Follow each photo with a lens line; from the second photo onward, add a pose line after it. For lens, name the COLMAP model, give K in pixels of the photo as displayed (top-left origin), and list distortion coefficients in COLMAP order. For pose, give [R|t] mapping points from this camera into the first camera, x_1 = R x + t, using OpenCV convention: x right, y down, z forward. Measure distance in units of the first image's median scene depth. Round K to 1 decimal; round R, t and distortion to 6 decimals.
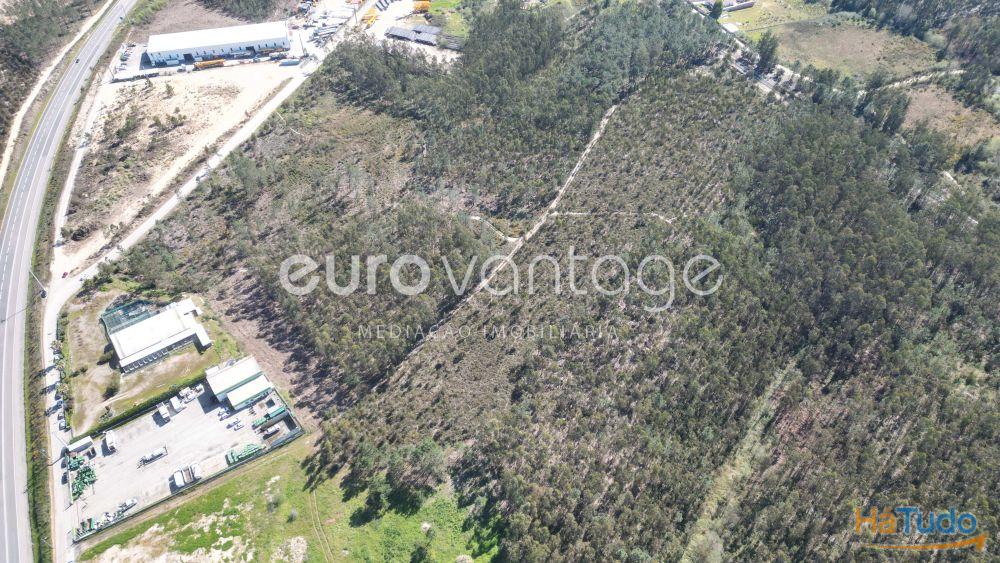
lens RADIAL K [[688.9, 0, 491.7], [0, 688.9, 284.1], [0, 0, 1]] dist [0.078524, -0.071783]
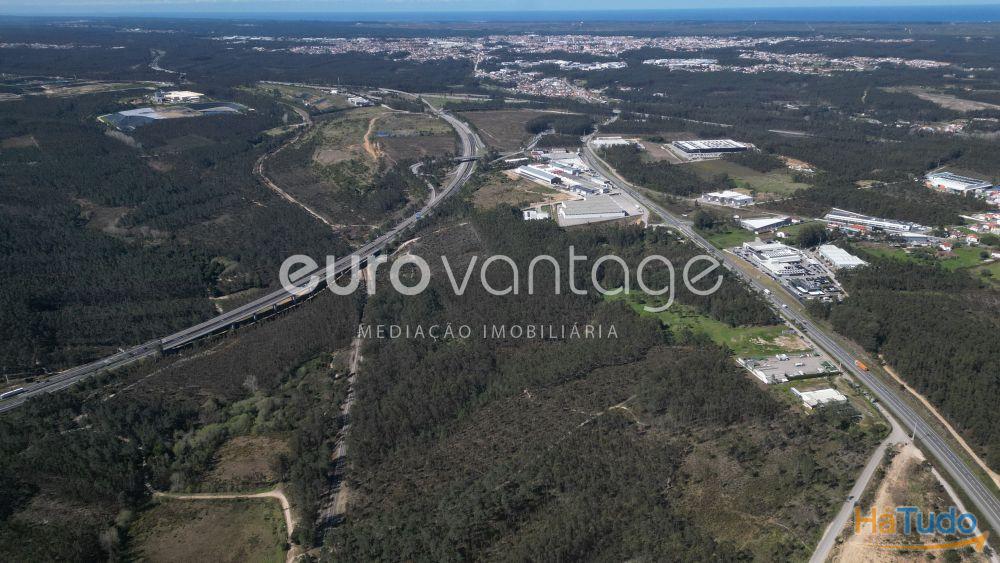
lens RADIAL K [[688.9, 0, 491.5], [0, 688.9, 284.4], [0, 0, 1]] dist [0.078524, -0.071783]
pose [[-0.927913, -0.122103, 0.352232, -0.244027], [0.291266, 0.352270, 0.889421, -1.893687], [-0.232682, 0.927899, -0.291312, 1.363824]]
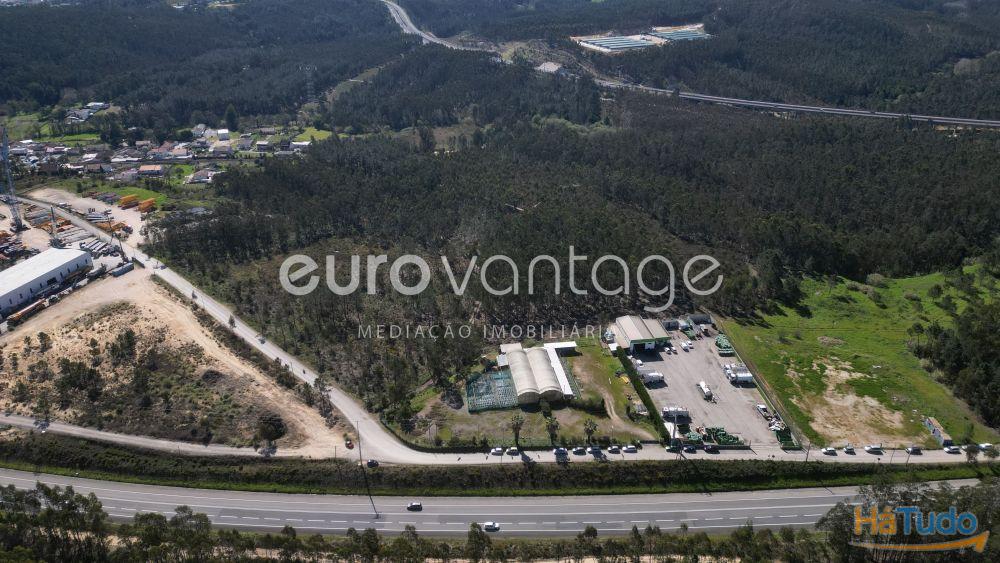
lens RADIAL K [[688.9, 0, 494.1], [0, 688.9, 281.1], [0, 0, 1]] dist [0.078524, -0.071783]
pose [[0.460584, -0.381093, 0.801643, -1.027929], [0.666149, 0.745276, -0.028440, -0.017751], [-0.586607, 0.547113, 0.597127, 0.428576]]
